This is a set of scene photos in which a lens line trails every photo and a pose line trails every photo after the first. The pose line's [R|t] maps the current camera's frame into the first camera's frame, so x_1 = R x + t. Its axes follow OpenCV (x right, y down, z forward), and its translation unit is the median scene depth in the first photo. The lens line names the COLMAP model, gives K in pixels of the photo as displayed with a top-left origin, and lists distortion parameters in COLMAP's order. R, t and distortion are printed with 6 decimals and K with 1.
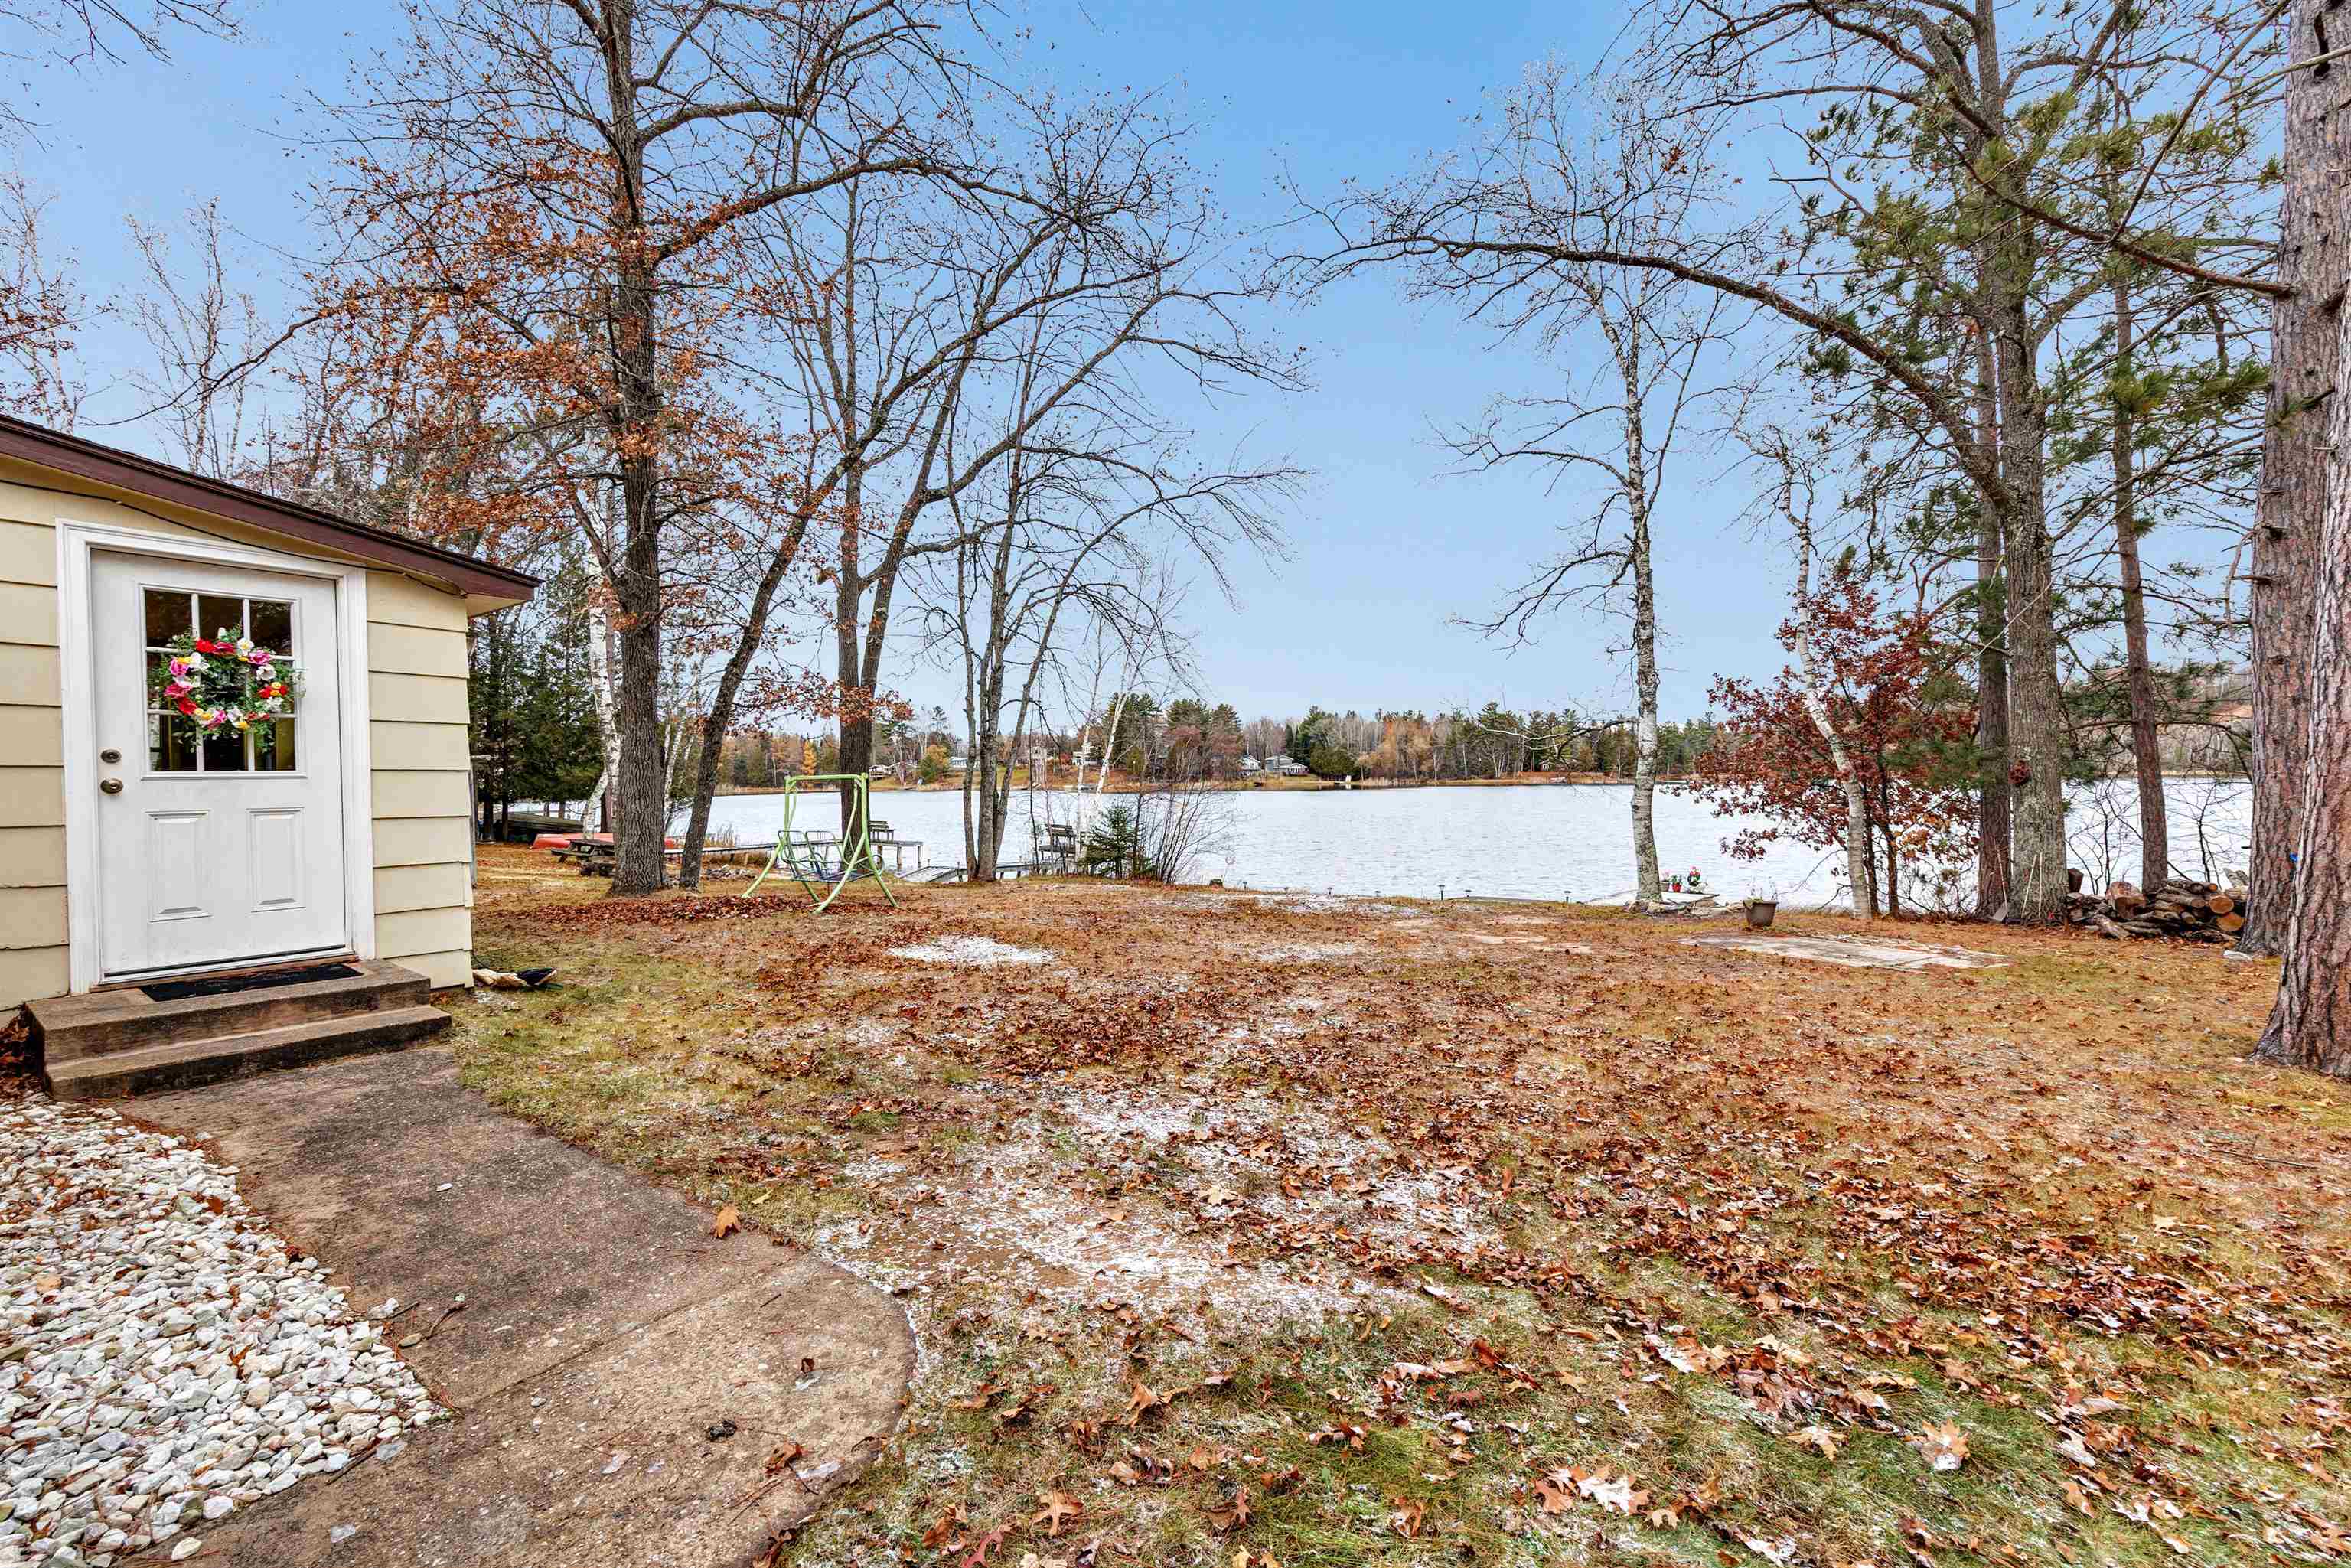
lens RADIAL K [[946.5, 0, 1175.5], [0, 946.5, 784.0], [0, 0, 1]] dist [-0.000519, 0.000308]
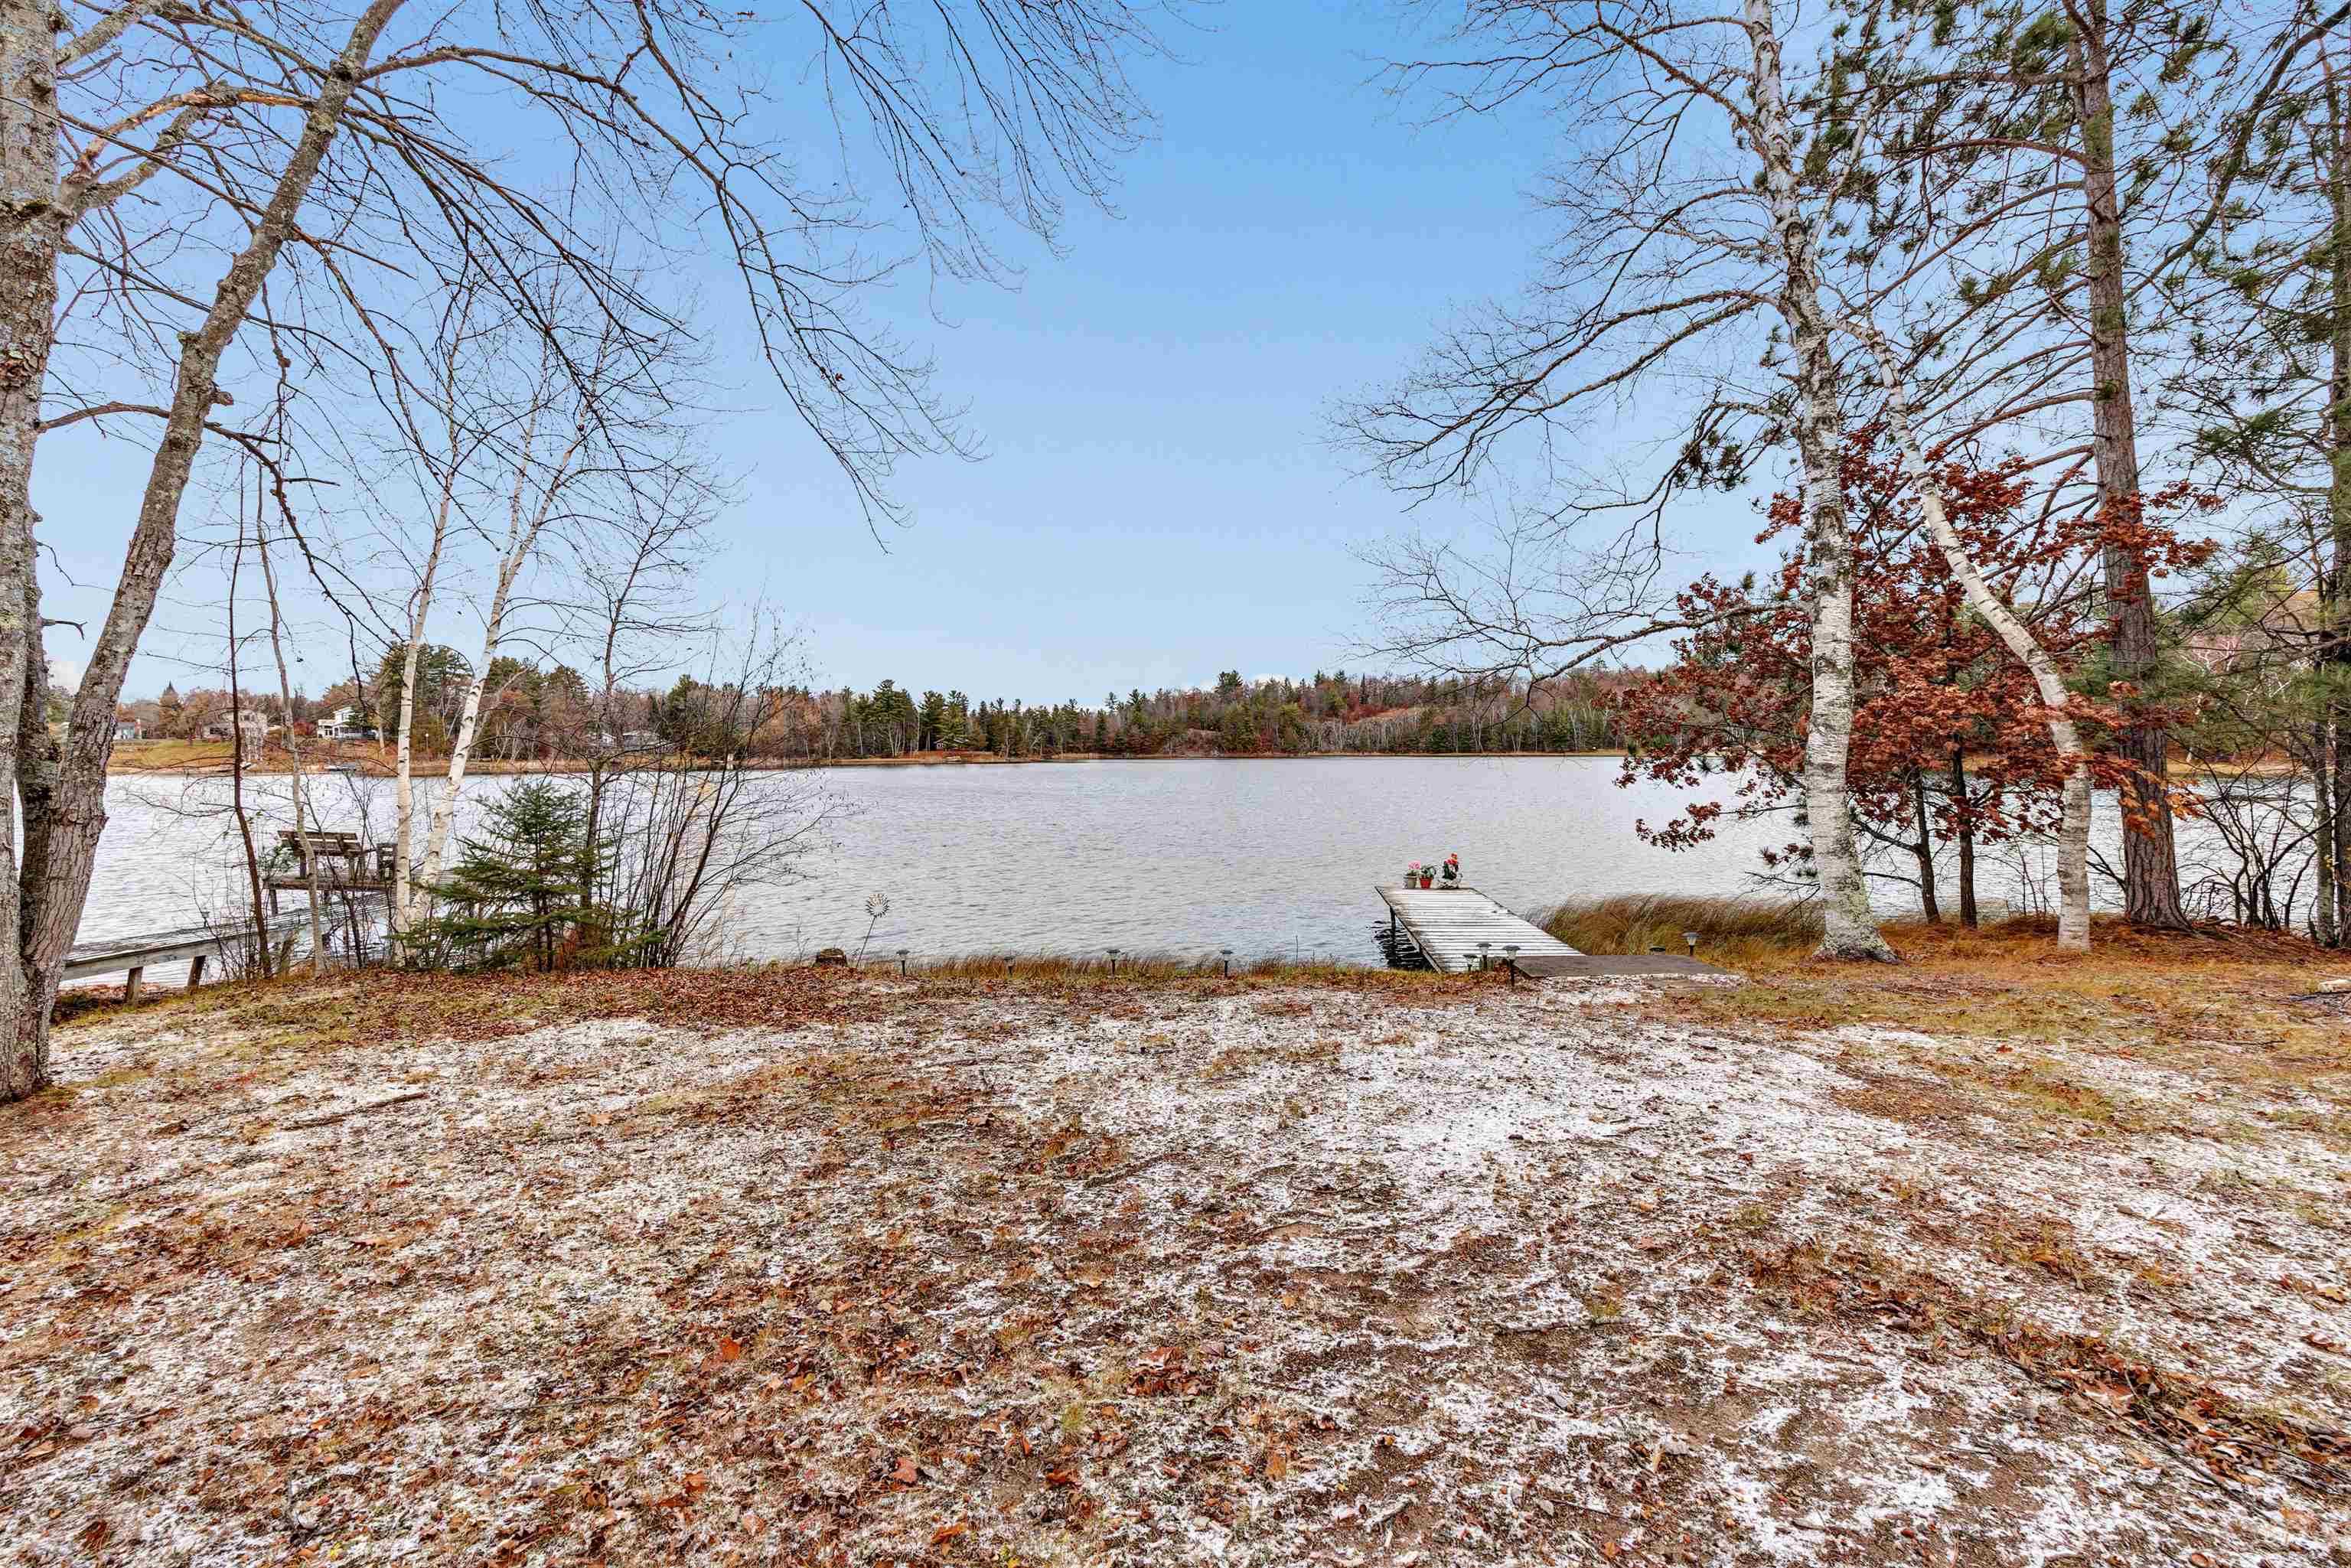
lens RADIAL K [[946.5, 0, 1175.5], [0, 946.5, 784.0], [0, 0, 1]] dist [-0.000519, 0.000308]
pose [[0.808687, -0.015490, 0.588035, -0.096061], [0.002820, 0.999744, 0.022457, 0.016357], [-0.588232, -0.016502, 0.808524, 0.639609]]
